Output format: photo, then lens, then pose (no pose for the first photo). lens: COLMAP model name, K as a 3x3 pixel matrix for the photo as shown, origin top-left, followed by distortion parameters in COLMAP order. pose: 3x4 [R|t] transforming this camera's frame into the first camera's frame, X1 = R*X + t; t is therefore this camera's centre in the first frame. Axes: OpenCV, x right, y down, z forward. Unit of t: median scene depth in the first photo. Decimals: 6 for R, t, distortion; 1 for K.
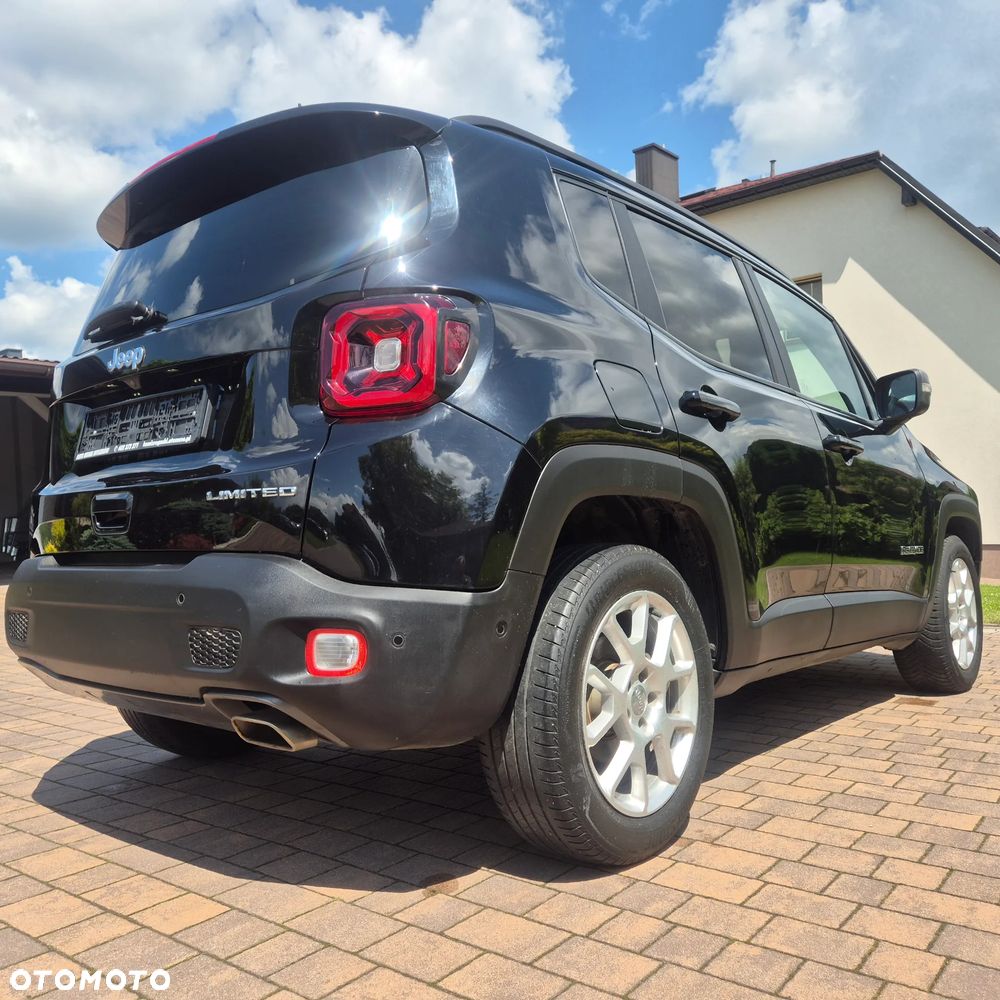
lens RADIAL K [[893.1, 0, 505.8], [0, 893.1, 504.7], [0, 0, 1]] dist [0.065321, -0.046928]
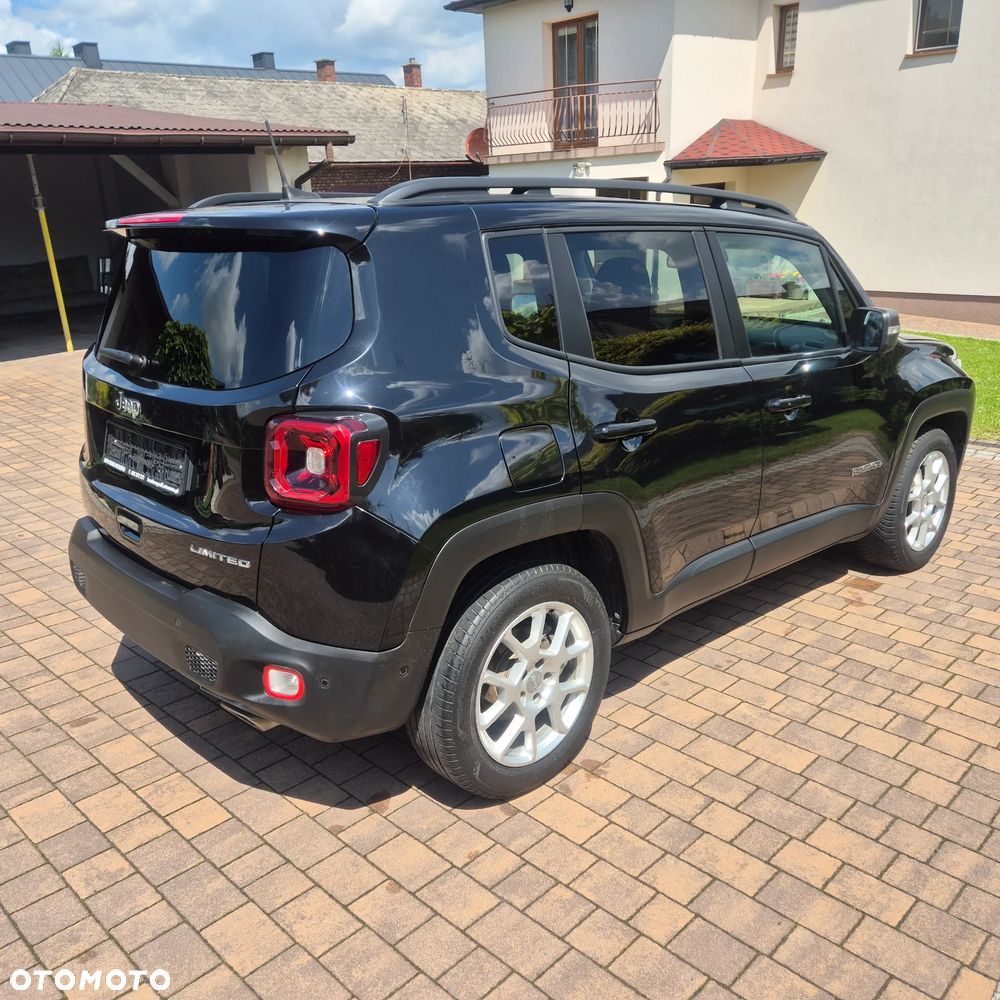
lens RADIAL K [[889.1, 0, 501.5], [0, 889.1, 494.3], [0, 0, 1]] dist [0.067393, -0.040858]
pose [[0.993714, 0.047788, -0.101231, 0.236836], [-0.013703, 0.949428, 0.313686, -0.481268], [0.111102, -0.310327, 0.944115, -0.152476]]
